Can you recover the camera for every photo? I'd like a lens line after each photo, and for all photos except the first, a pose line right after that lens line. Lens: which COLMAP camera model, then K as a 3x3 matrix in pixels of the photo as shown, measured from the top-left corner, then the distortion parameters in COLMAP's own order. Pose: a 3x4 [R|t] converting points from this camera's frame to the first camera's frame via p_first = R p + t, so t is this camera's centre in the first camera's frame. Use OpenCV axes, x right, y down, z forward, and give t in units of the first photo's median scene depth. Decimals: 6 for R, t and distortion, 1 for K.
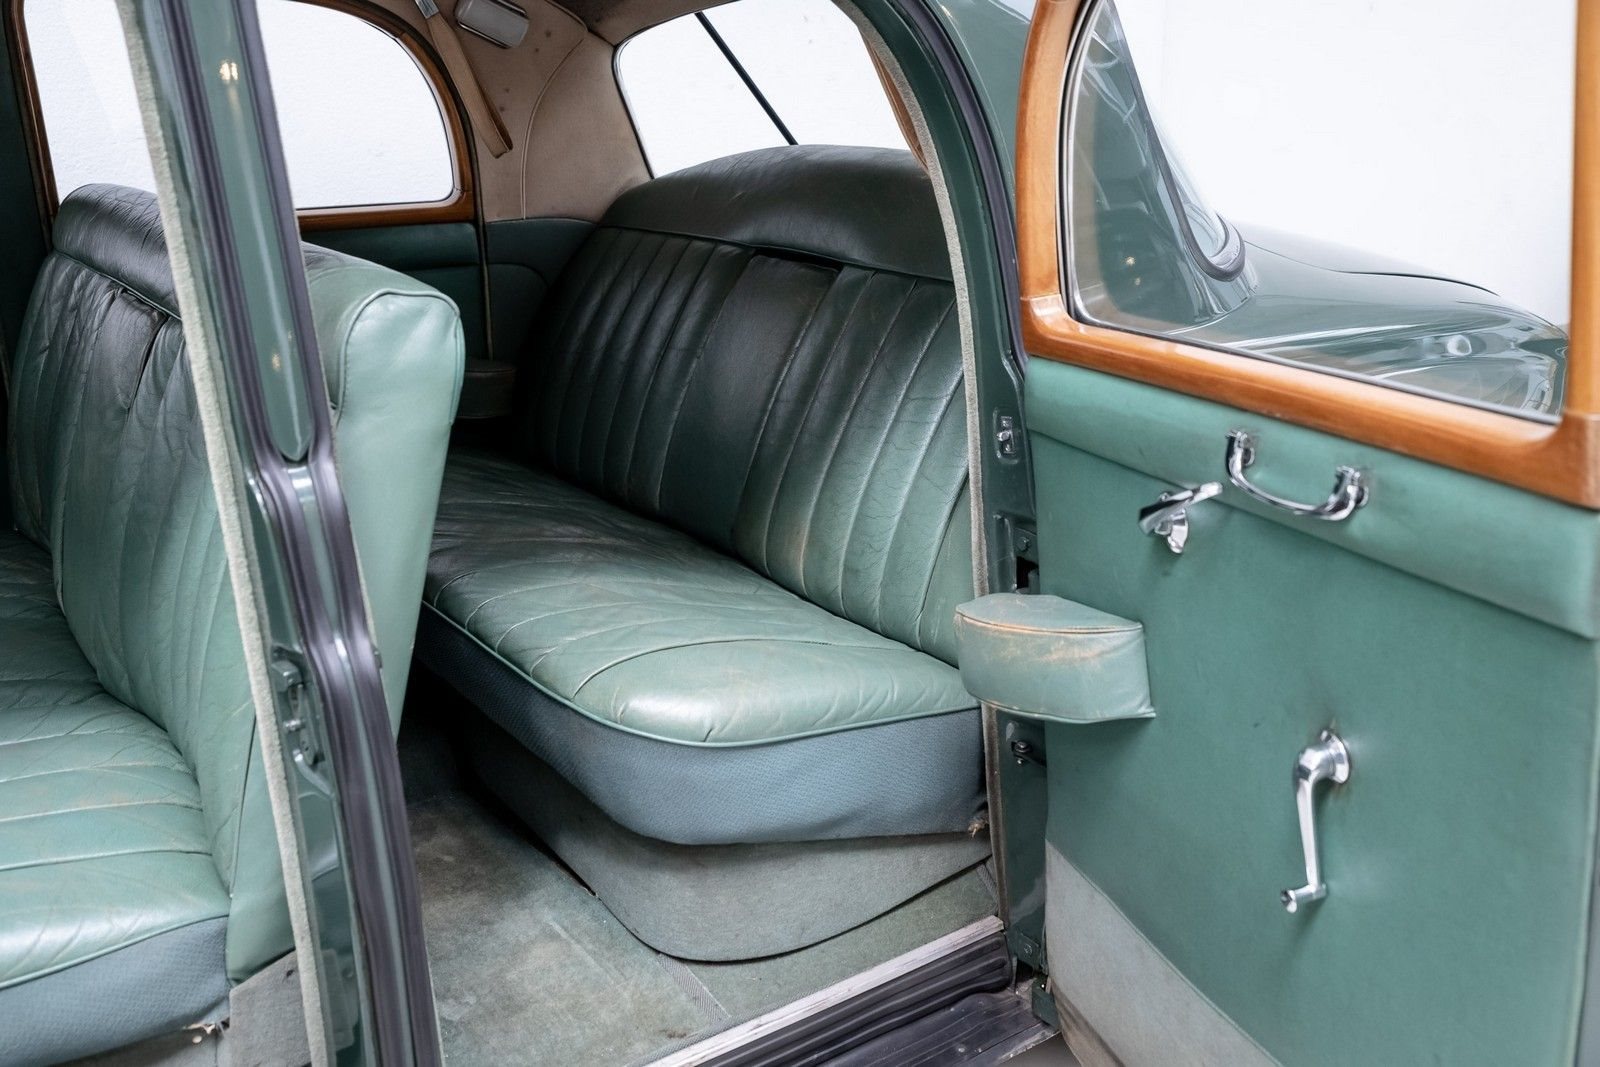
lens RADIAL K [[1529.4, 0, 800.0], [0, 1529.4, 533.5], [0, 0, 1]] dist [0.000197, 0.014505]
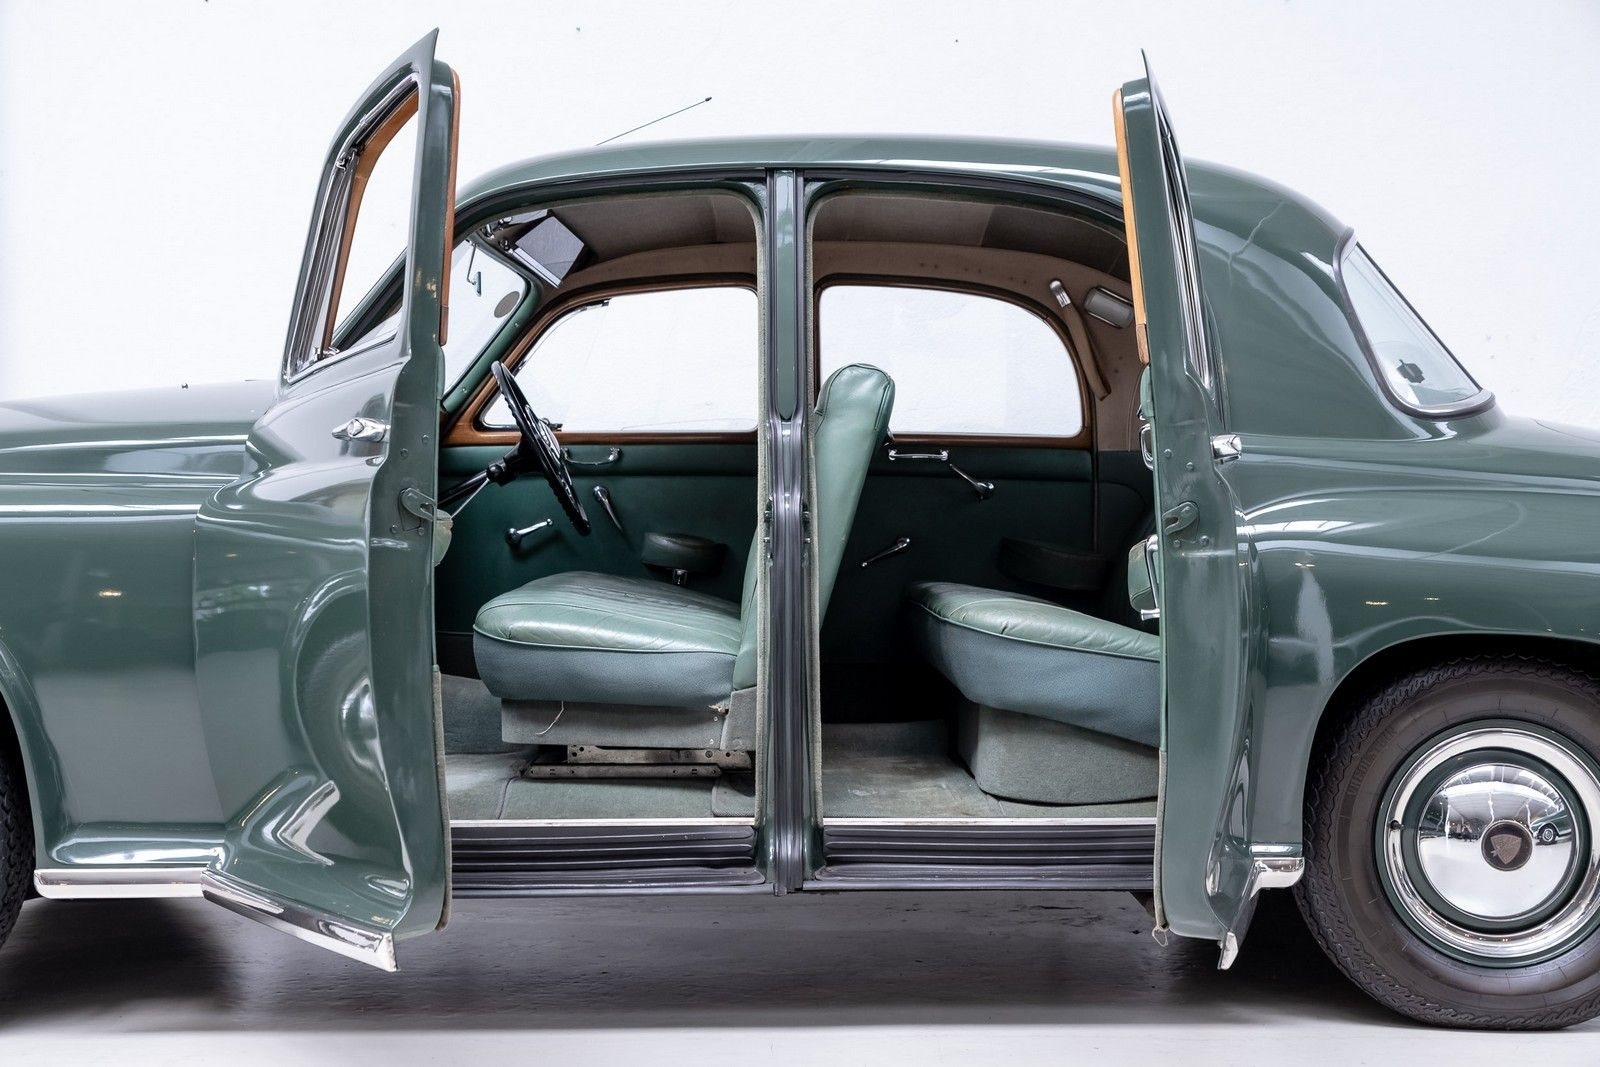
lens RADIAL K [[2225.5, 0, 800.0], [0, 2225.5, 533.5], [0, 0, 1]] dist [0.020555, 0.005886]
pose [[0.825160, 0.025480, -0.564324, 1.358436], [-0.202193, 0.946121, -0.252929, 0.824895], [0.527474, 0.322809, 0.785853, -1.334868]]
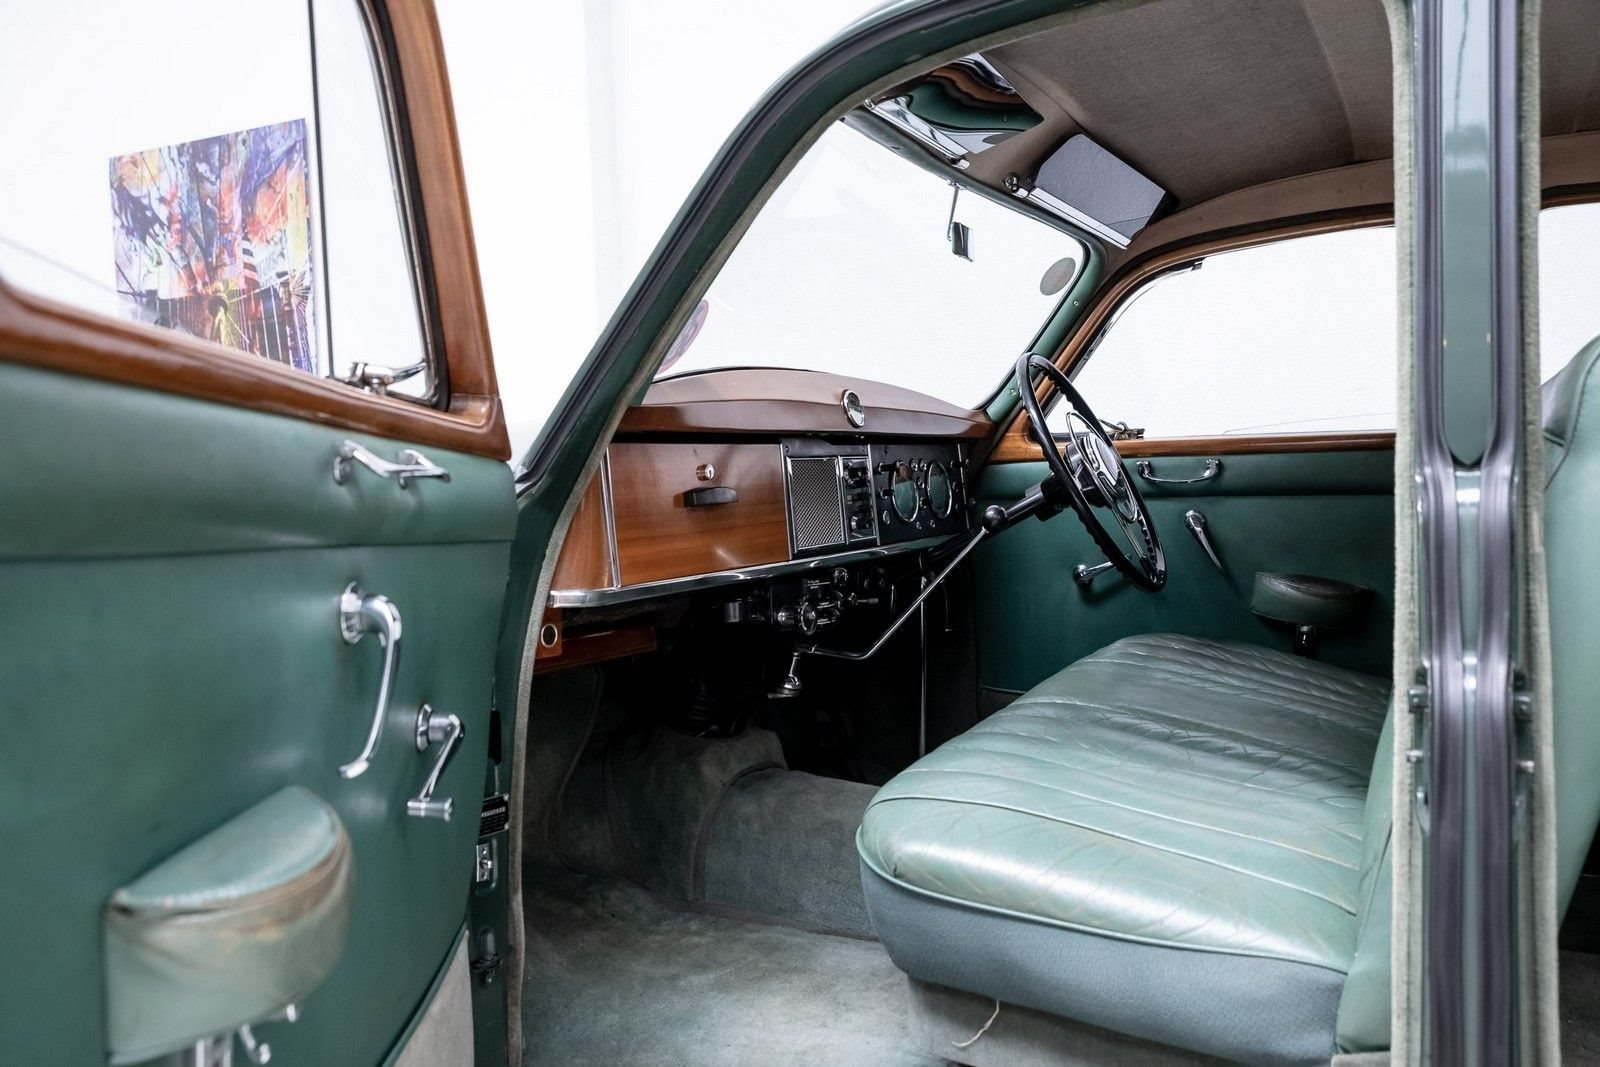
lens RADIAL K [[1316.8, 0, 800.0], [0, 1316.8, 533.5], [0, 0, 1]] dist [-0.072444, 0.089518]
pose [[0.472955, 0.060259, -0.879023, 0.151336], [-0.270942, 0.959264, -0.080020, 0.144526], [0.838393, 0.276010, 0.470016, 0.265884]]
